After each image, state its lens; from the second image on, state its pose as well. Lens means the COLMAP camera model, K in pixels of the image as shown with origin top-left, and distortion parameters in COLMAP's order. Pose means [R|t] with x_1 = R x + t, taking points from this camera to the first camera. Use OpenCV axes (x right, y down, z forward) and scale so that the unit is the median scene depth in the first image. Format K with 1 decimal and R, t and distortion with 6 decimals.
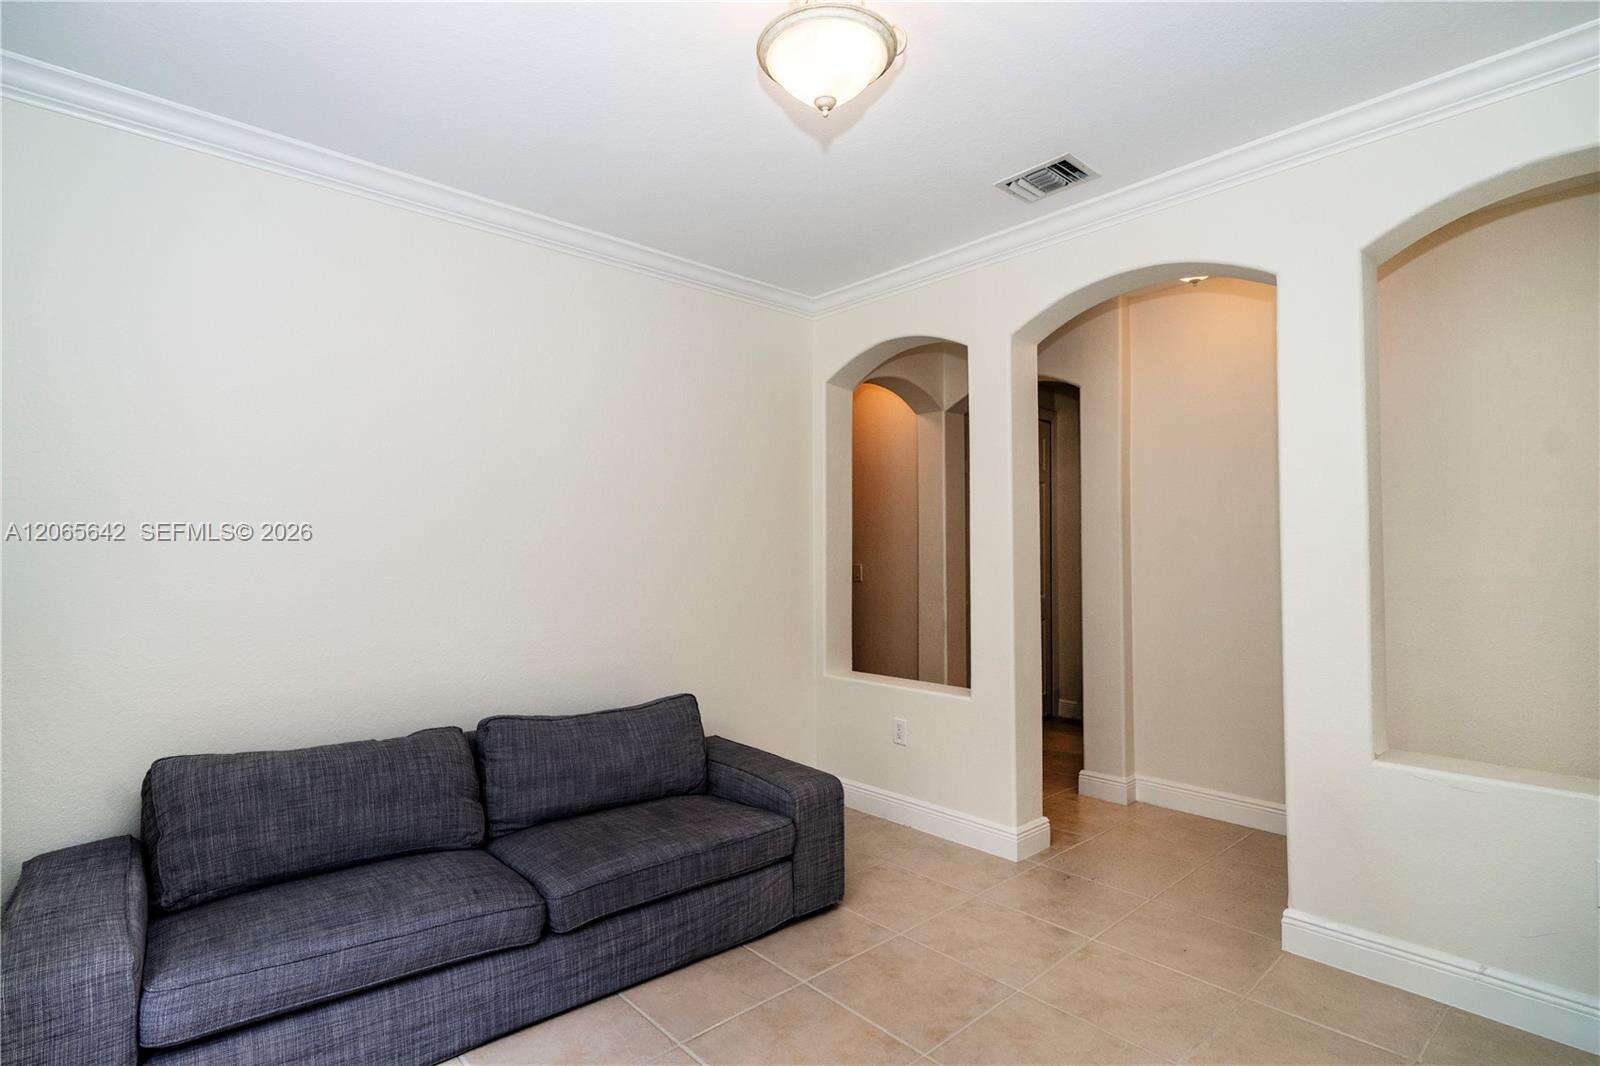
lens RADIAL K [[779.6, 0, 800.0], [0, 779.6, 533.0], [0, 0, 1]] dist [-0.001551, 0.000048]
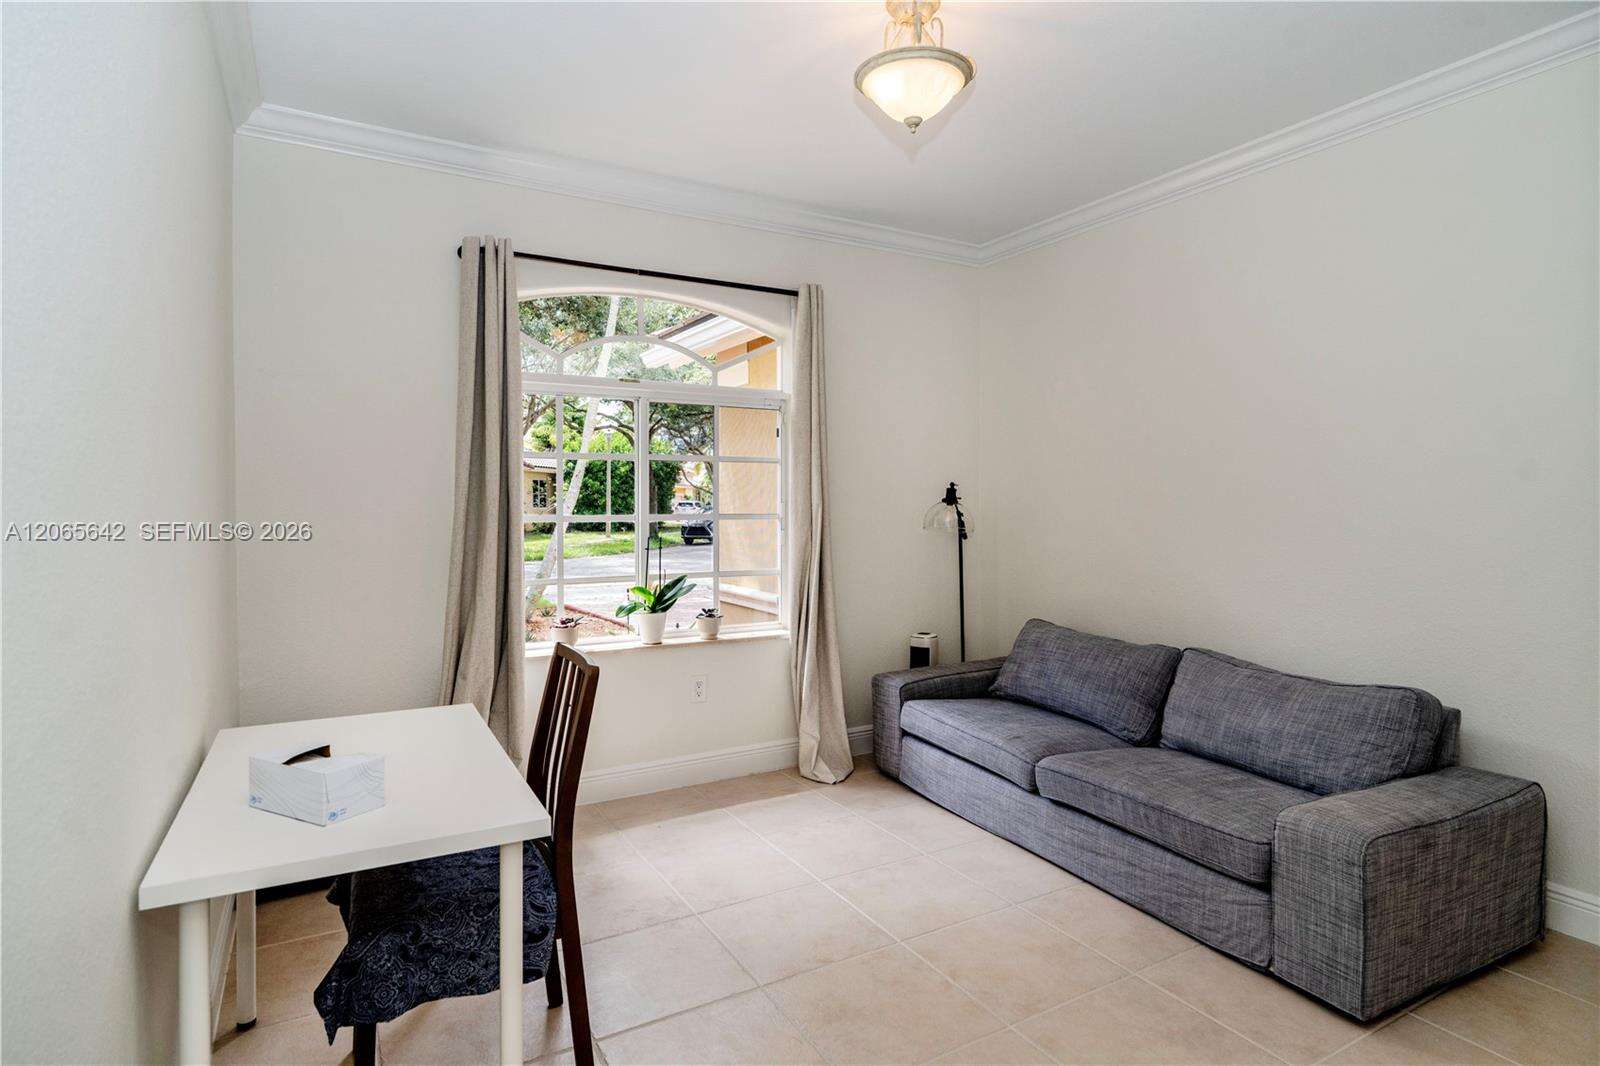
lens RADIAL K [[840.8, 0, 800.4], [0, 840.8, 494.0], [0, 0, 1]] dist [0.001833, 0.000223]
pose [[-0.210542, -0.007930, -0.977553, 1.024844], [0.026558, 0.999552, -0.013829, 0.023329], [0.977224, -0.028874, -0.210237, 0.828355]]
